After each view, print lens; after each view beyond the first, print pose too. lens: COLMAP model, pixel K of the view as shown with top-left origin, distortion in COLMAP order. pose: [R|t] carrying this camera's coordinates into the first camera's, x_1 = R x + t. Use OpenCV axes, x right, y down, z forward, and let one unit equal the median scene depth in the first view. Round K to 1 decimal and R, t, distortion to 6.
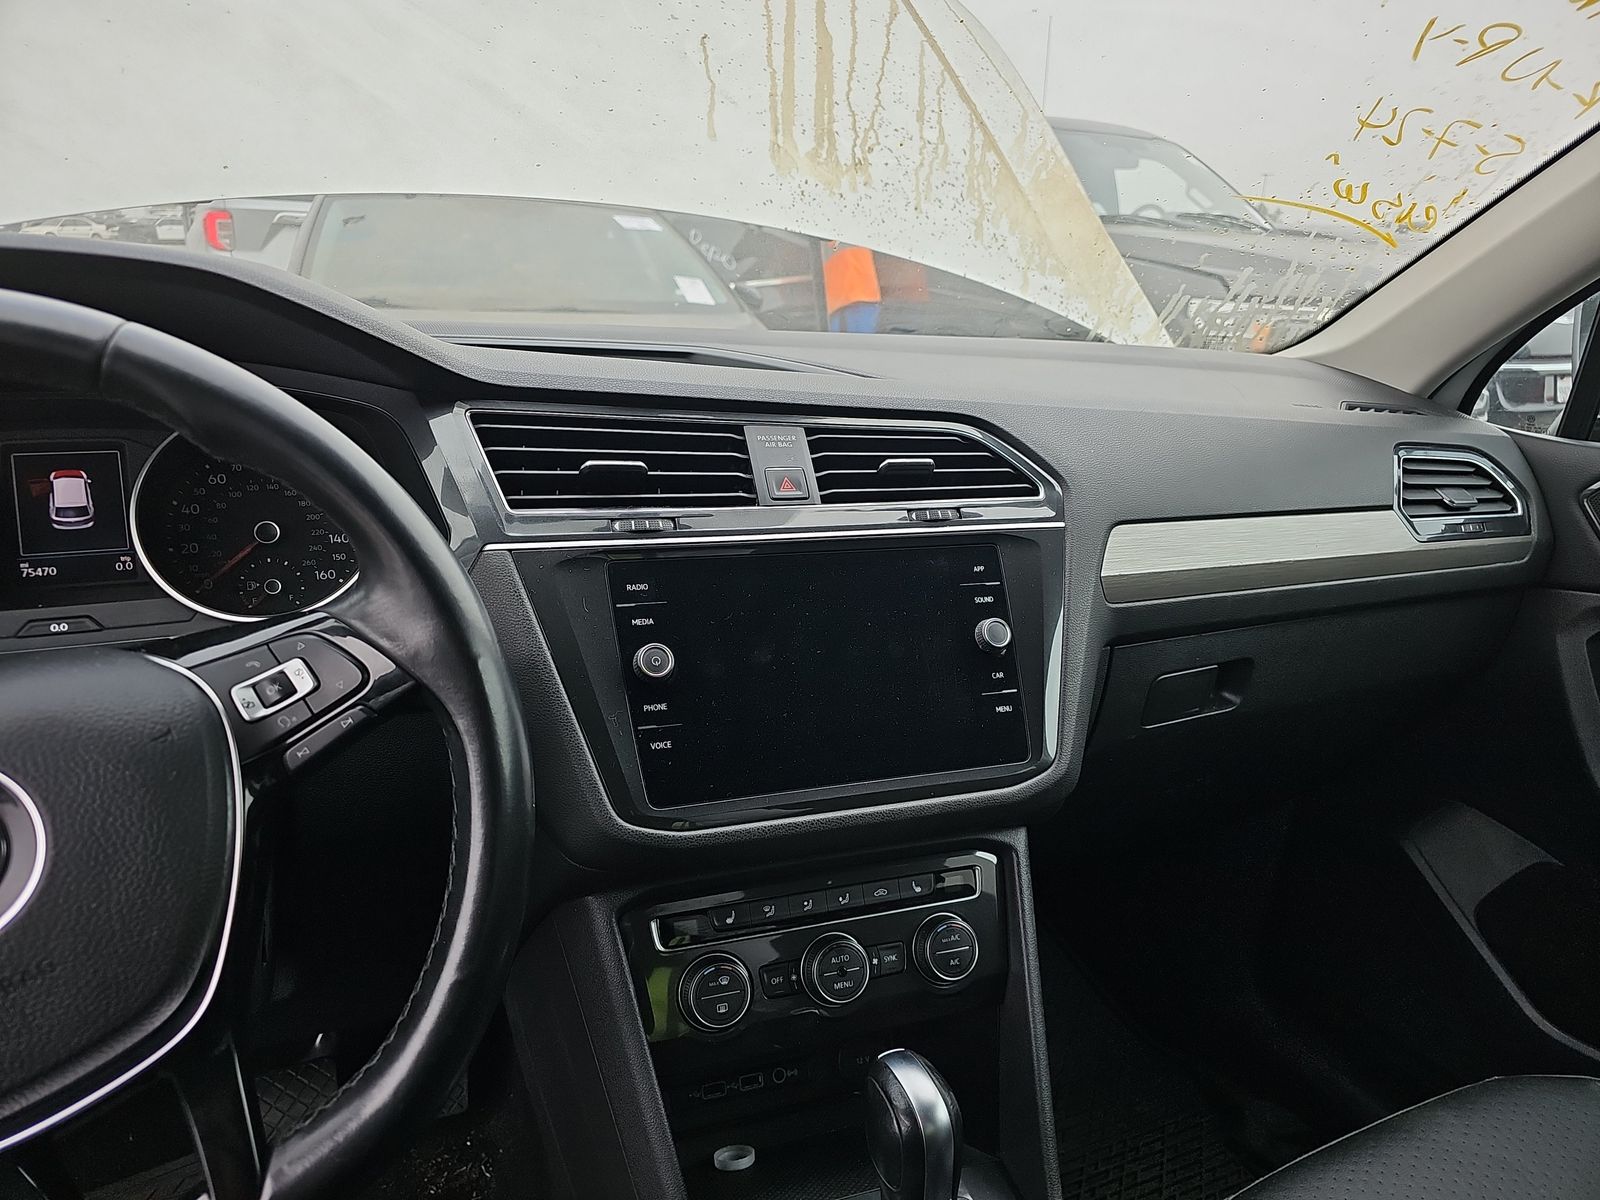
lens RADIAL K [[1067.5, 0, 804.9], [0, 1067.5, 615.1], [0, 0, 1]] dist [0.040418, -0.033311]
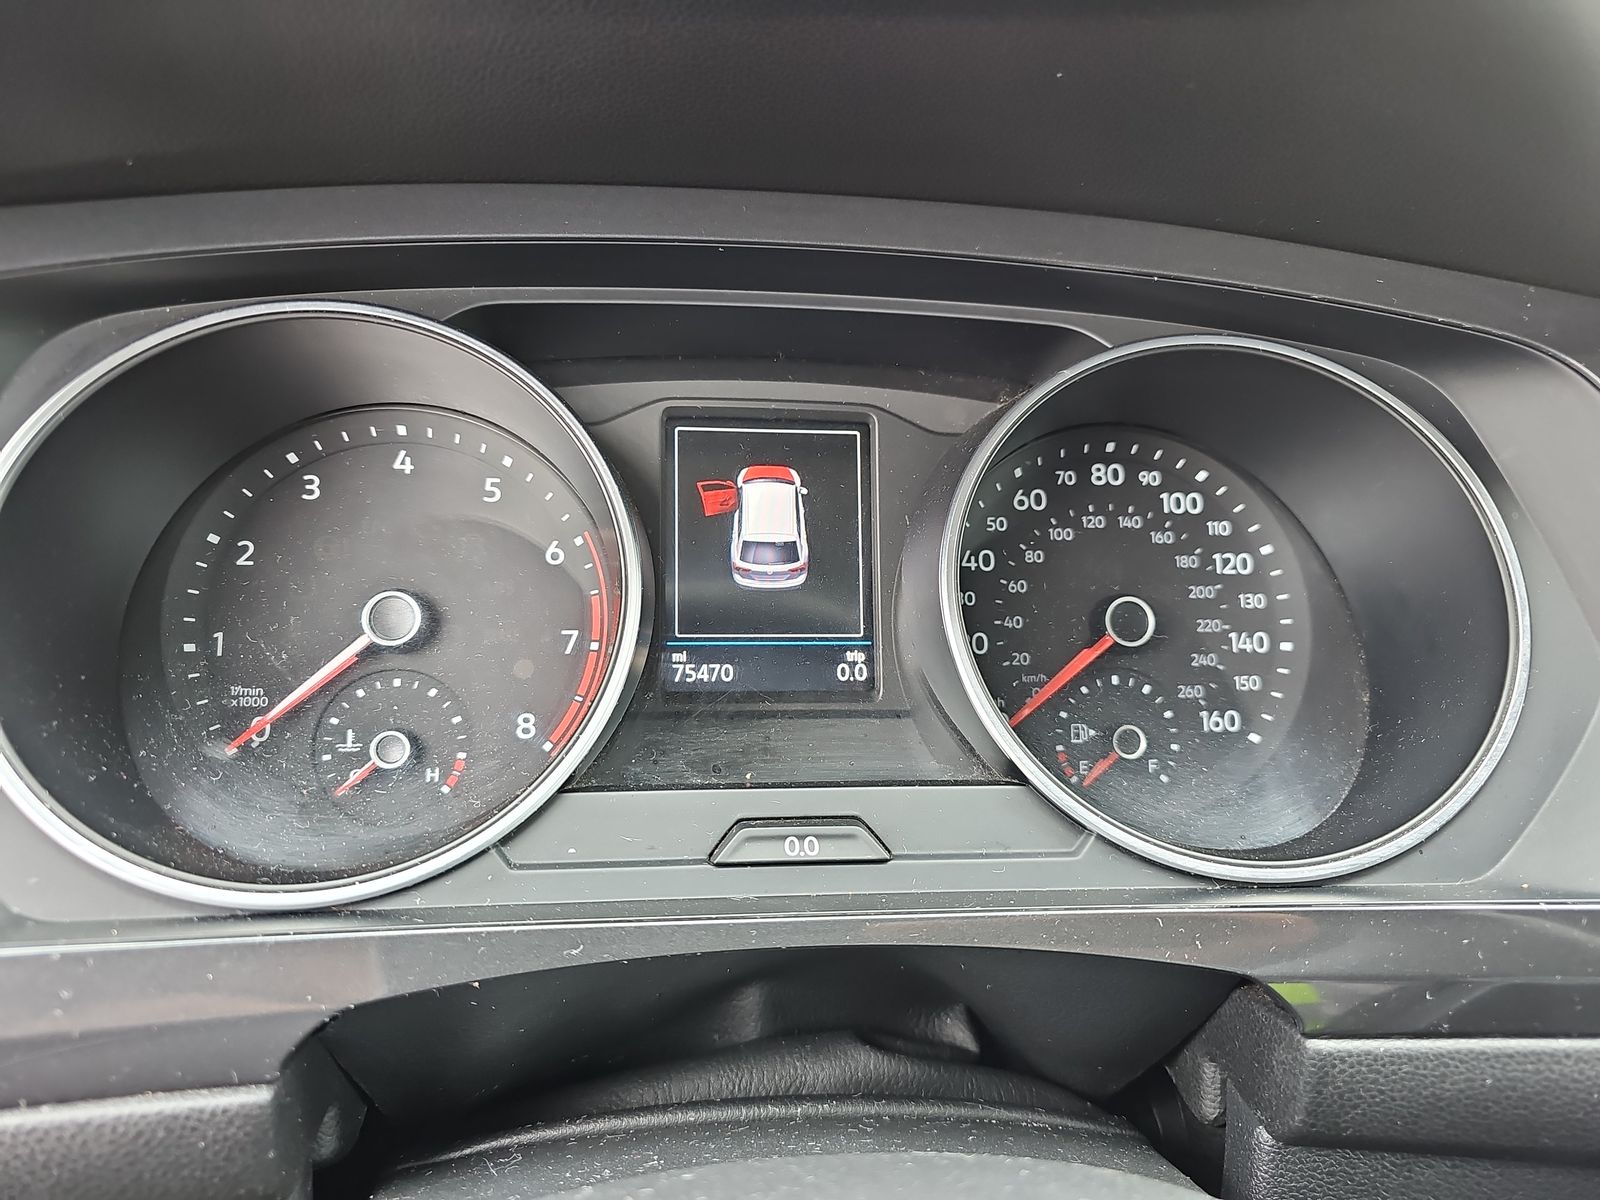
lens RADIAL K [[1067.5, 0, 788.3], [0, 1067.5, 593.5], [0, 0, 1]] dist [0.040418, -0.033311]
pose [[0.944988, 0.084143, -0.316099, -0.486506], [-0.100829, 0.994224, -0.036778, -0.056787], [0.311178, 0.066627, 0.948013, 0.517314]]
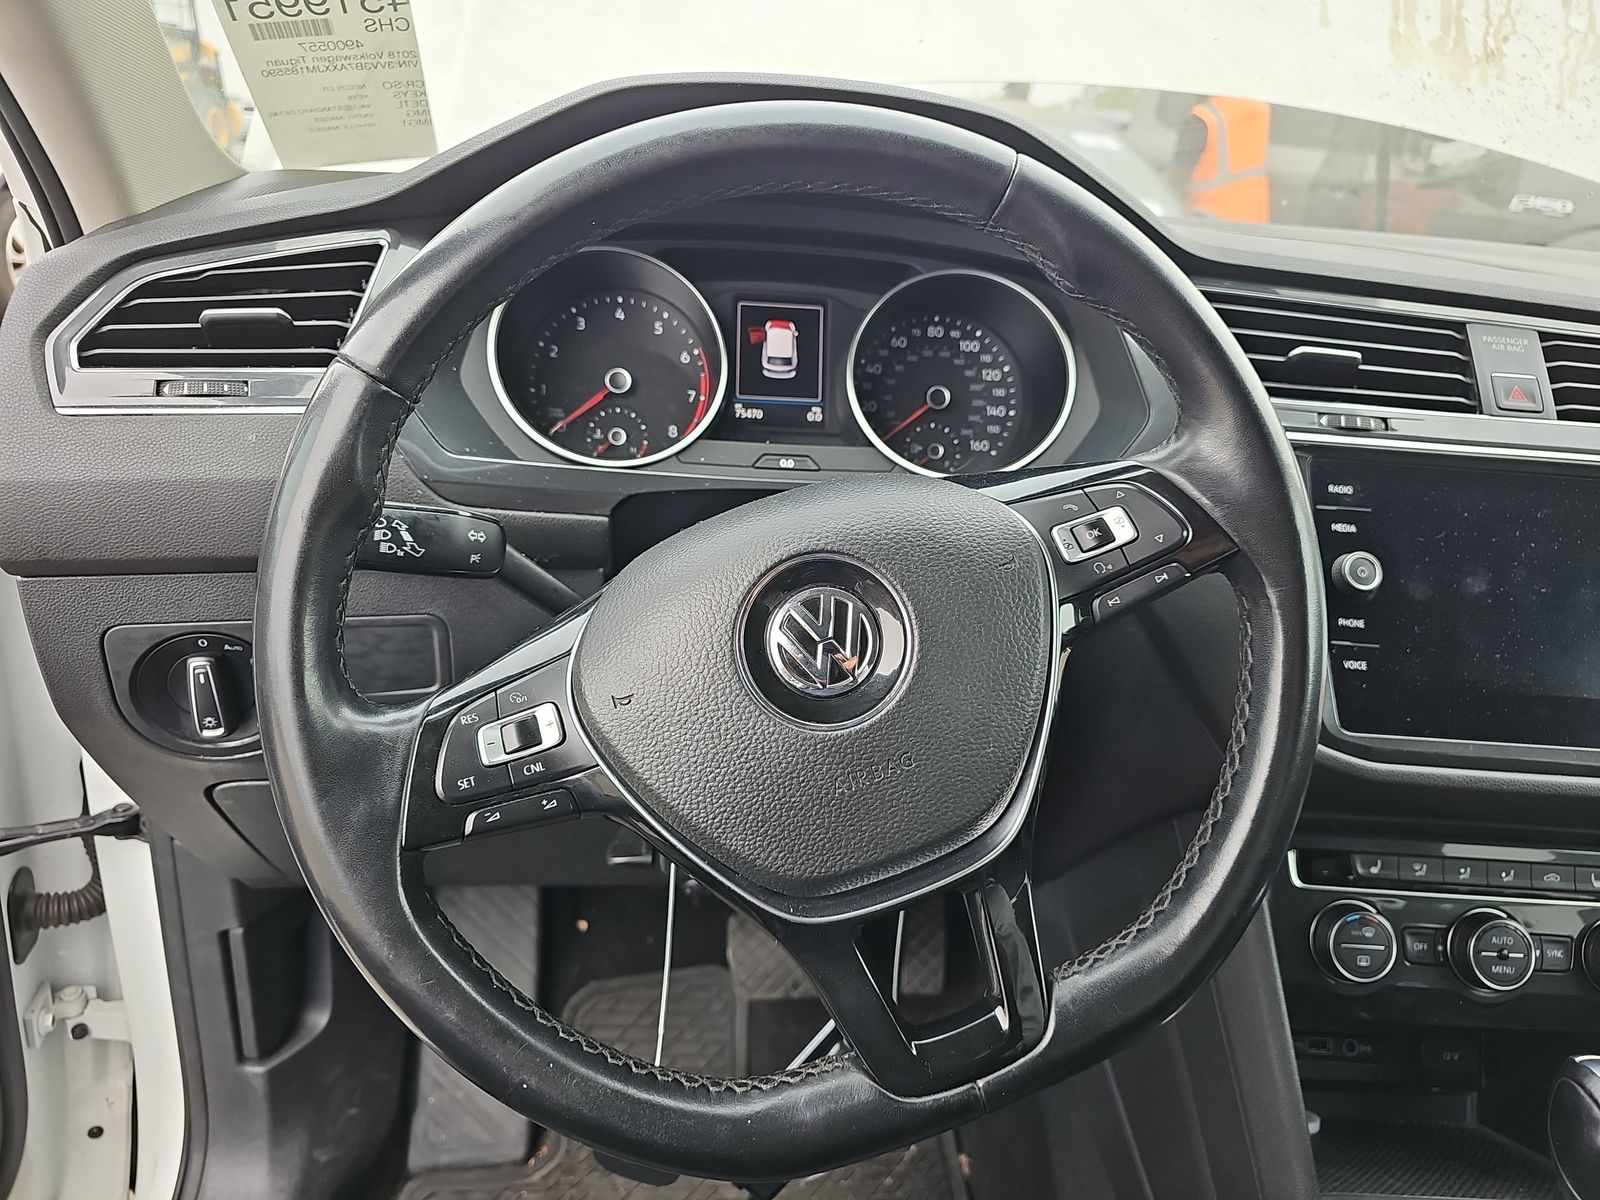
lens RADIAL K [[1067.5, 0, 816.7], [0, 1067.5, 588.5], [0, 0, 1]] dist [0.040418, -0.033311]
pose [[0.944043, 0.141479, -0.297938, -0.275594], [-0.131458, 0.989876, 0.053515, 0.062925], [0.302493, -0.011354, 0.953084, -0.008014]]
